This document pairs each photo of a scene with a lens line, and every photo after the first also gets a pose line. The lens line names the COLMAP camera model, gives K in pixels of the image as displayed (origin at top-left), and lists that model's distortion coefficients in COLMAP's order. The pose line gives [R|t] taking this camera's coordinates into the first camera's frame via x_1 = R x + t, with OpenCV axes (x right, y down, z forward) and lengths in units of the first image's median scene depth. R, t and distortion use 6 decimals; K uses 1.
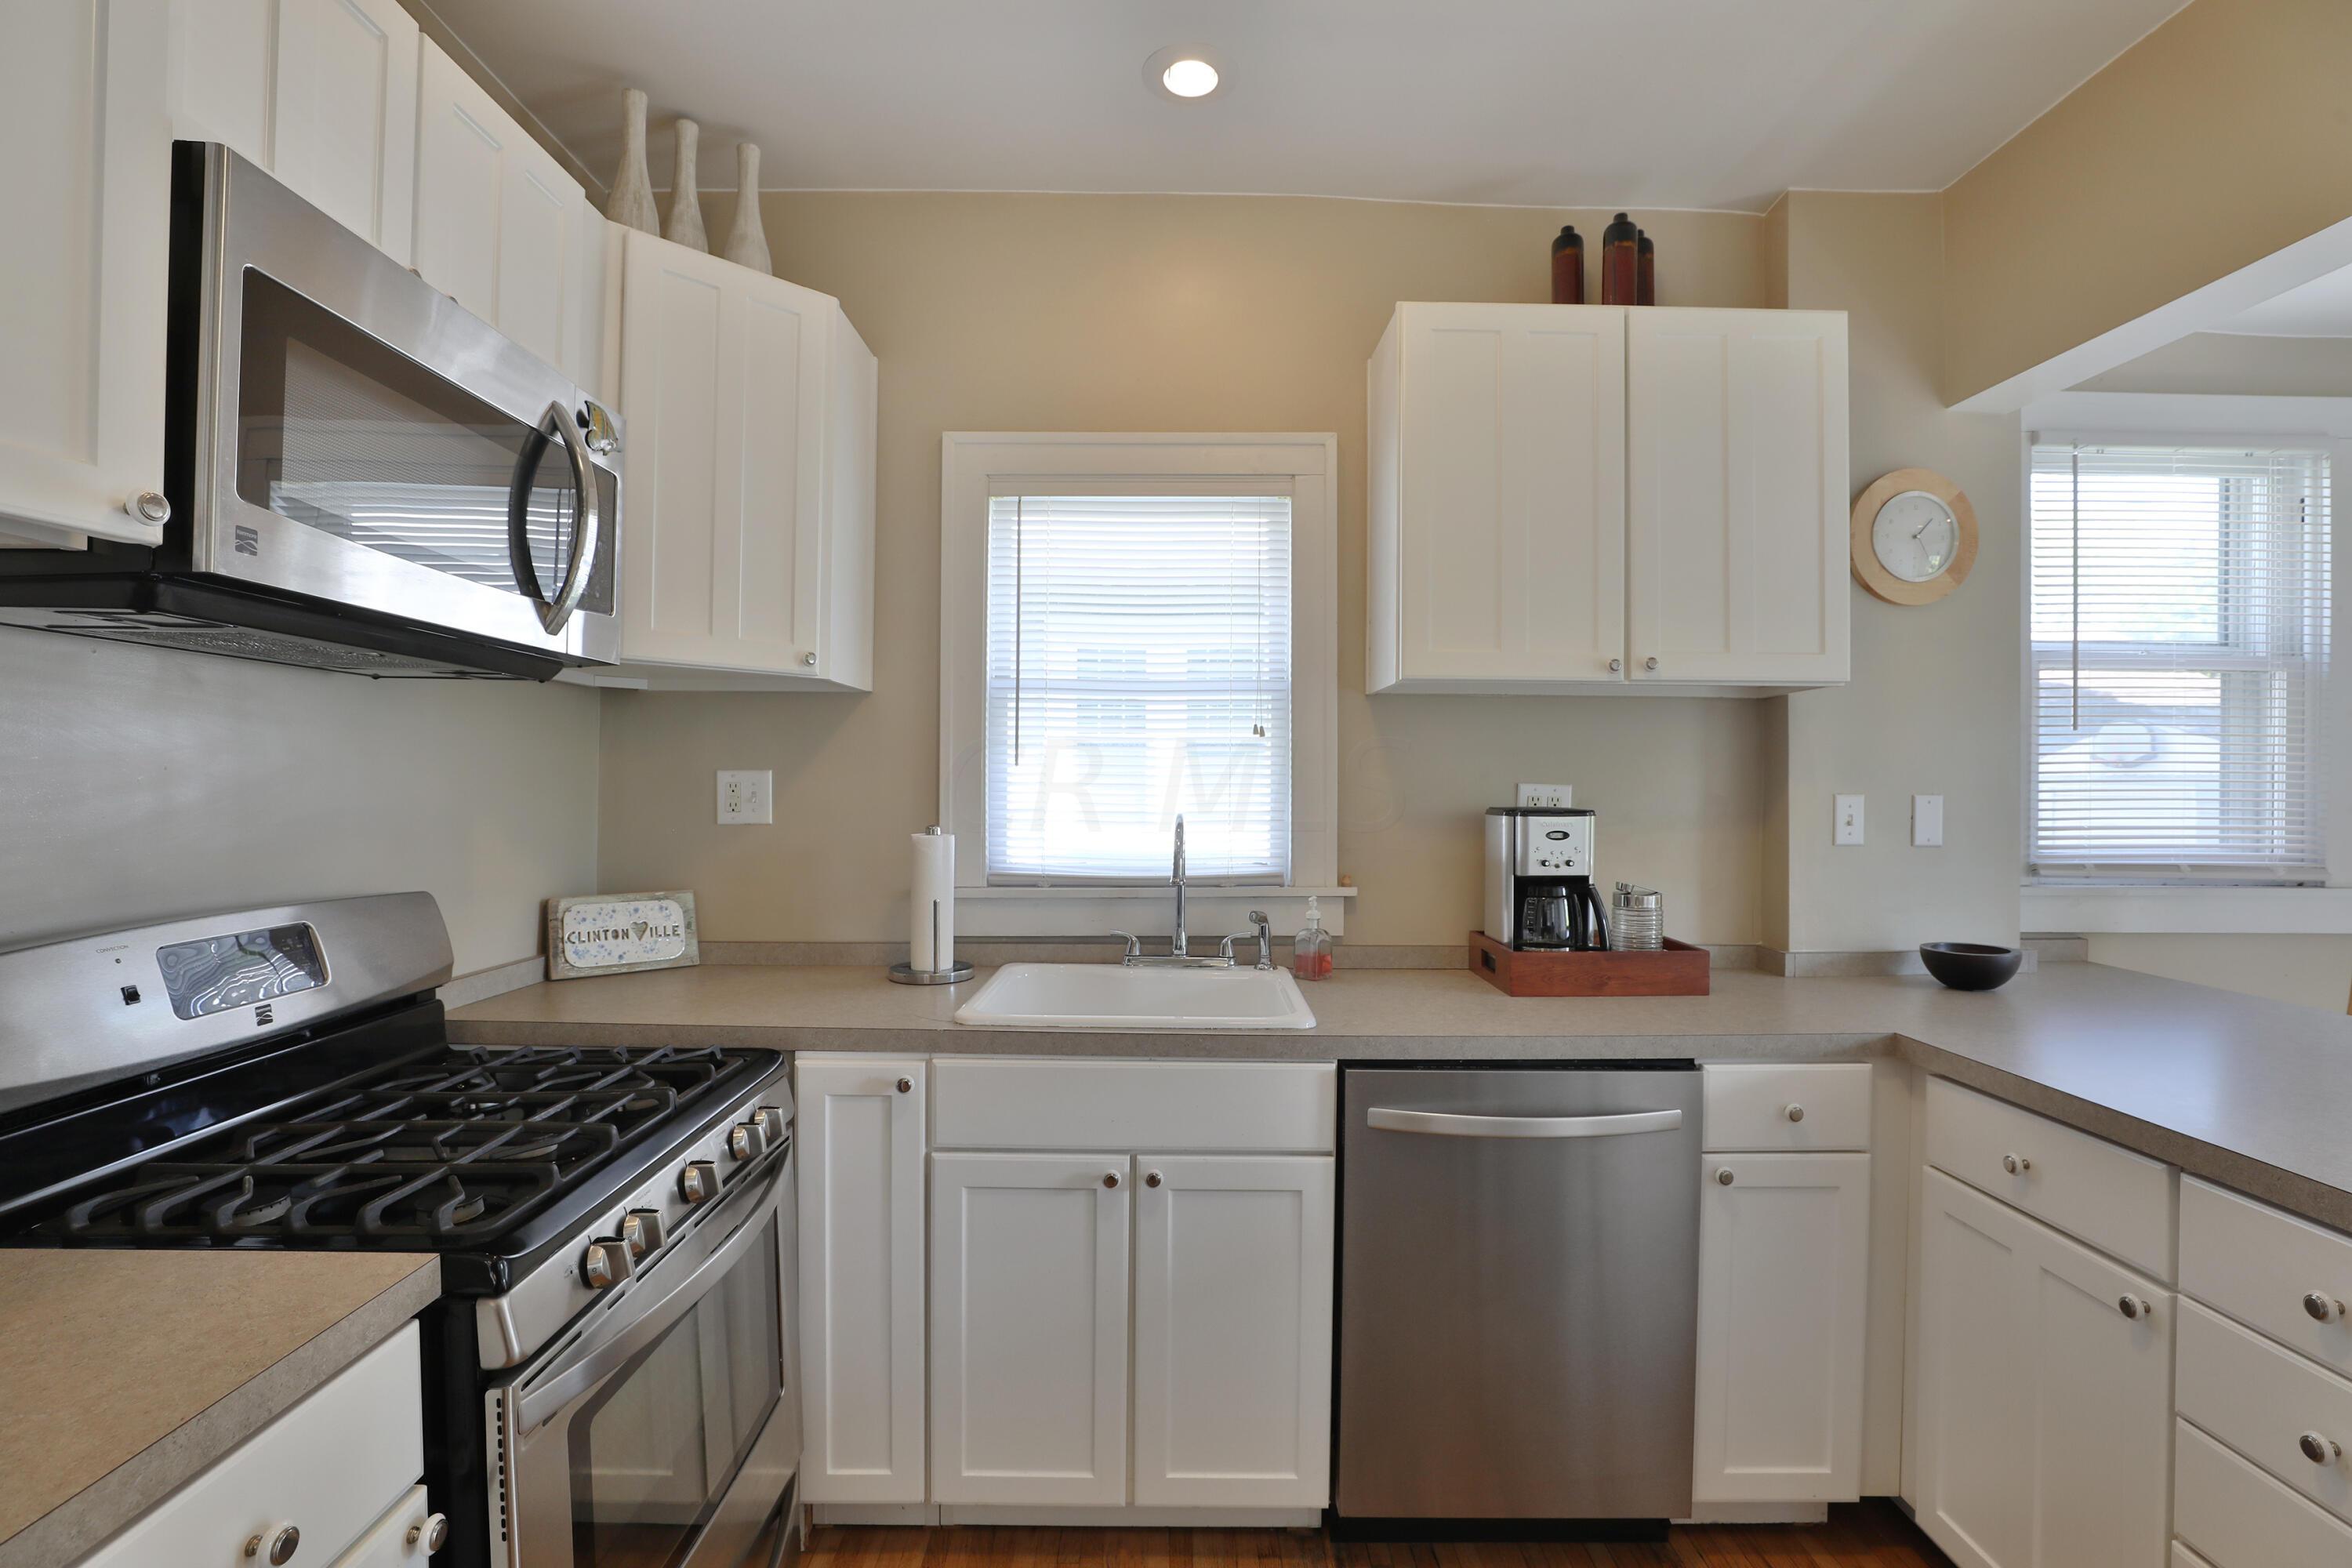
lens RADIAL K [[1058.5, 0, 1174.5], [0, 1058.5, 799.3], [0, 0, 1]] dist [-0.028781, 0.003272]
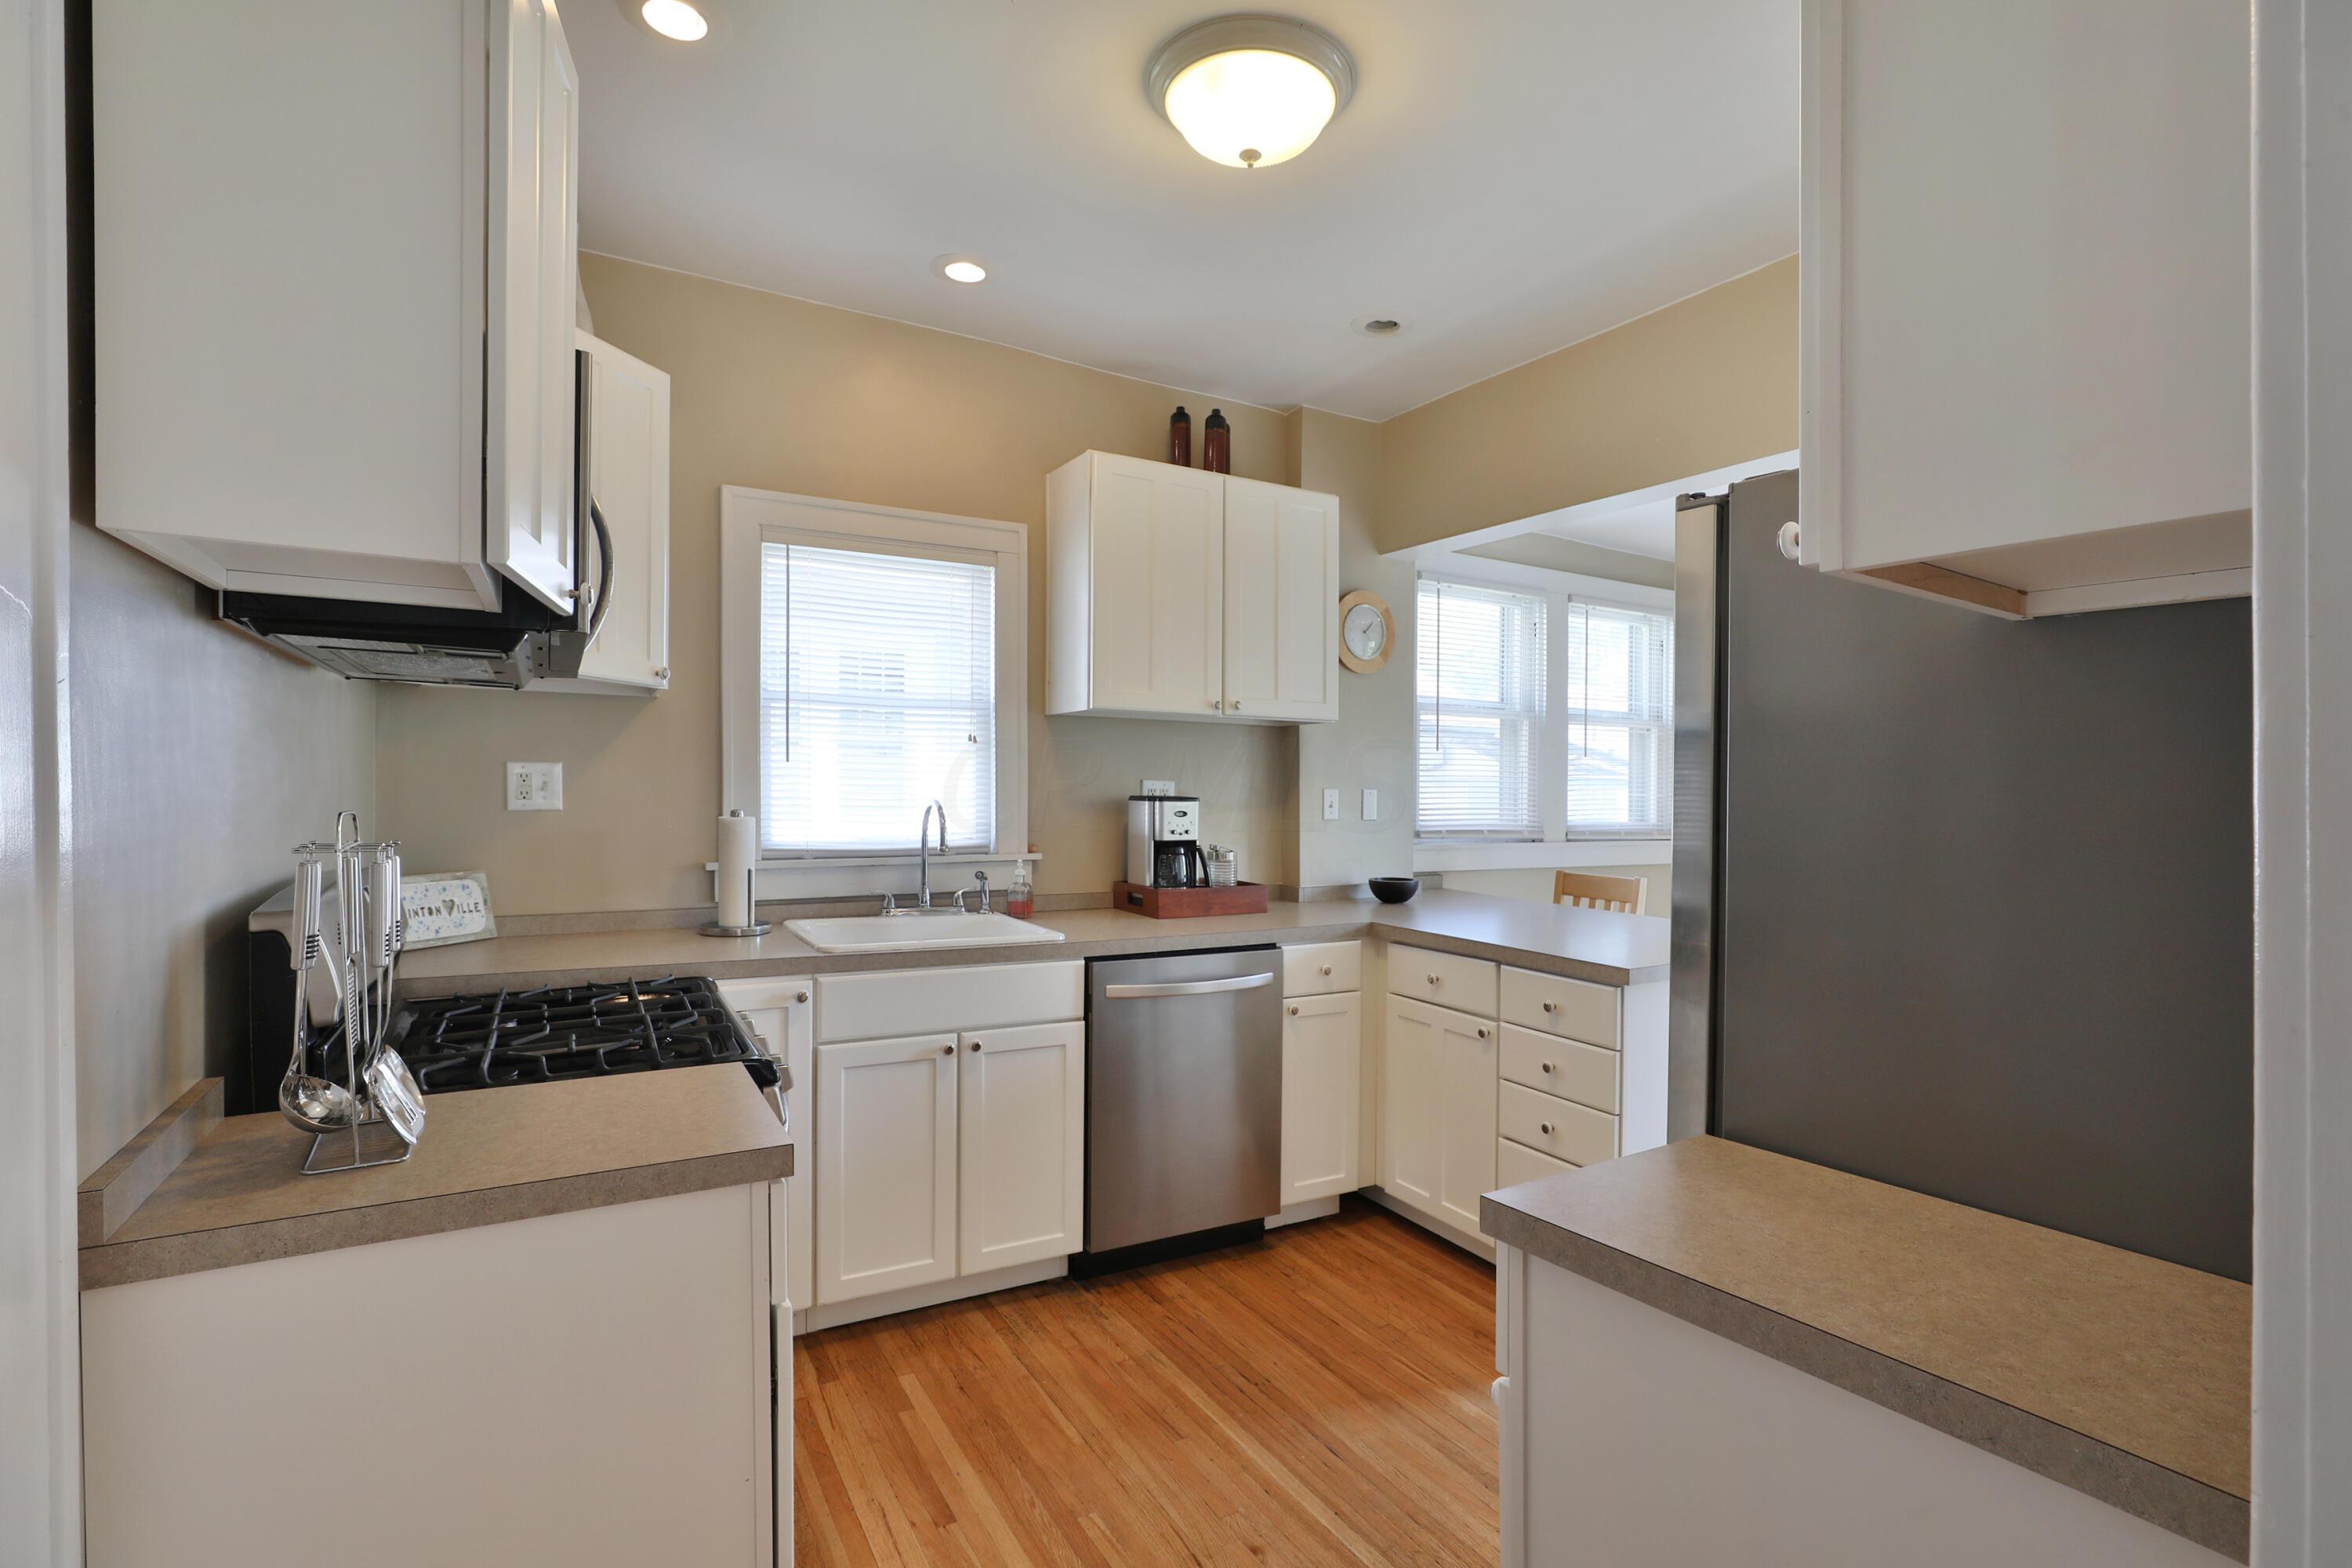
lens RADIAL K [[1058.5, 0, 1178.7], [0, 1058.5, 786.2], [0, 0, 1]] dist [-0.028781, 0.003272]
pose [[0.872529, 0.005097, 0.488535, -0.375060], [-0.001510, 0.999969, -0.007736, 0.005779], [-0.488559, 0.006012, 0.872510, -0.324753]]
